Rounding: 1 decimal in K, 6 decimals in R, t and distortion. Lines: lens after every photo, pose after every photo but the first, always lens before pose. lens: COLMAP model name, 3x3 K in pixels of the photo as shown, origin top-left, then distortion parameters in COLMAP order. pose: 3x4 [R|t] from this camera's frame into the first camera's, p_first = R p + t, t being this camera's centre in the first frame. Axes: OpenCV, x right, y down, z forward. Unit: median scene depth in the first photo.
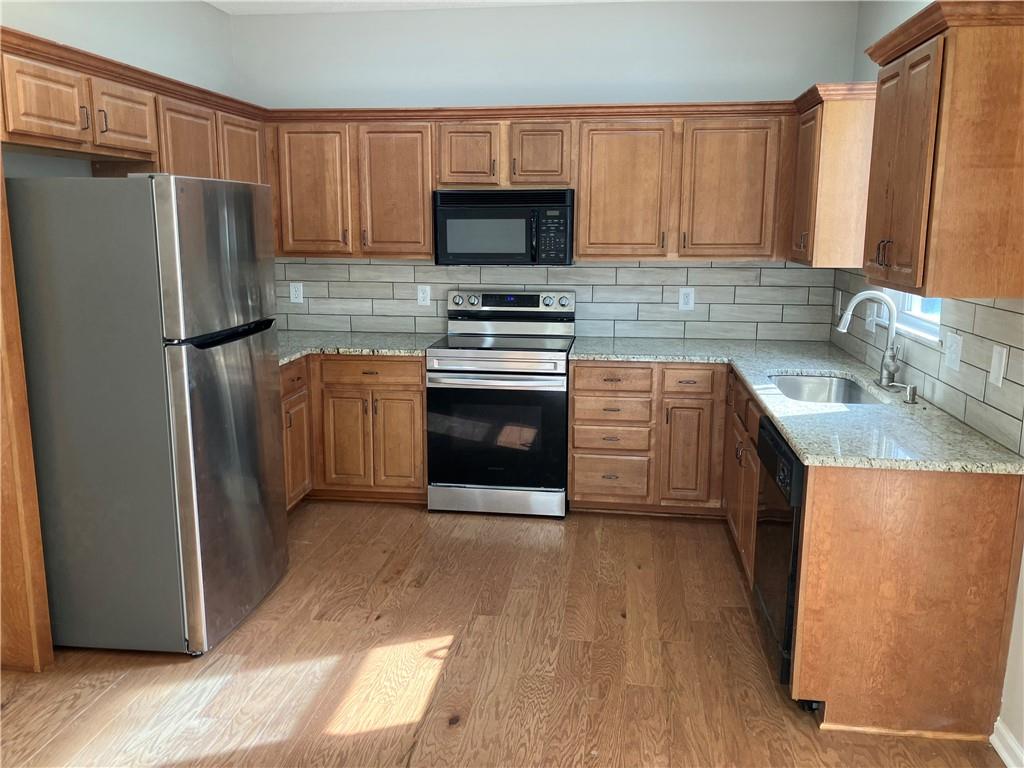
lens RADIAL K [[828.8, 0, 514.0], [0, 828.8, 402.6], [0, 0, 1]] dist [0.039589, -0.086896]
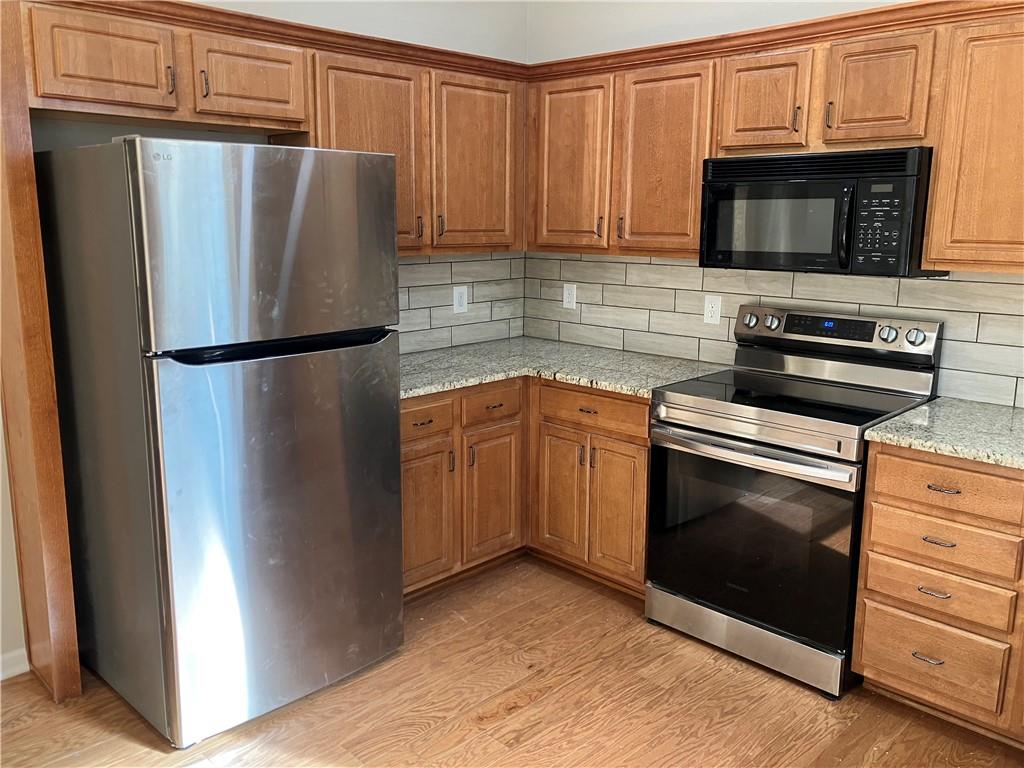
lens RADIAL K [[836.6, 0, 497.5], [0, 836.6, 380.5], [0, 0, 1]] dist [0.053307, -0.087070]
pose [[0.786908, 0.121353, -0.605020, 0.206161], [-0.133974, 0.990683, 0.024458, -0.069322], [0.602351, 0.061811, 0.795835, 0.358751]]
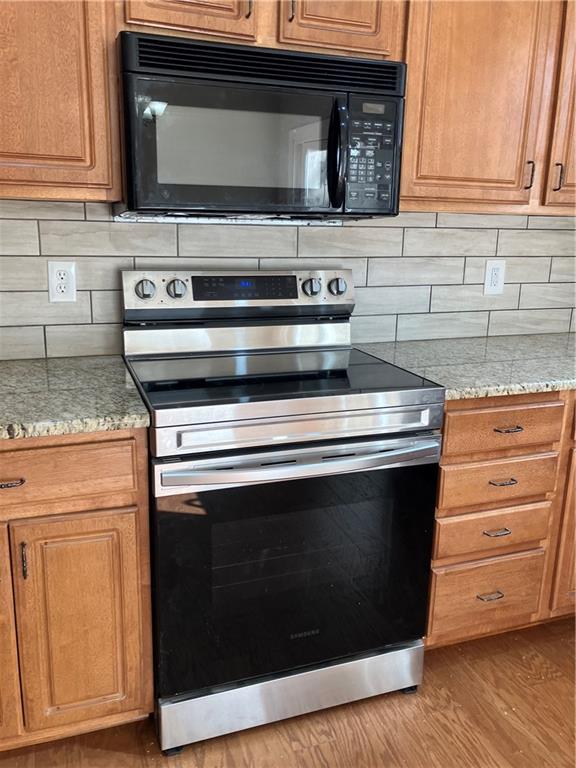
lens RADIAL K [[627.4, 0, 288.0], [0, 627.4, 384.0], [0, 0, 1]] dist [0.053307, -0.087070]
pose [[0.888566, -0.098195, 0.448117, -0.180518], [0.083017, 0.995114, 0.053442, -0.086255], [-0.451176, -0.010285, 0.892376, 0.668253]]
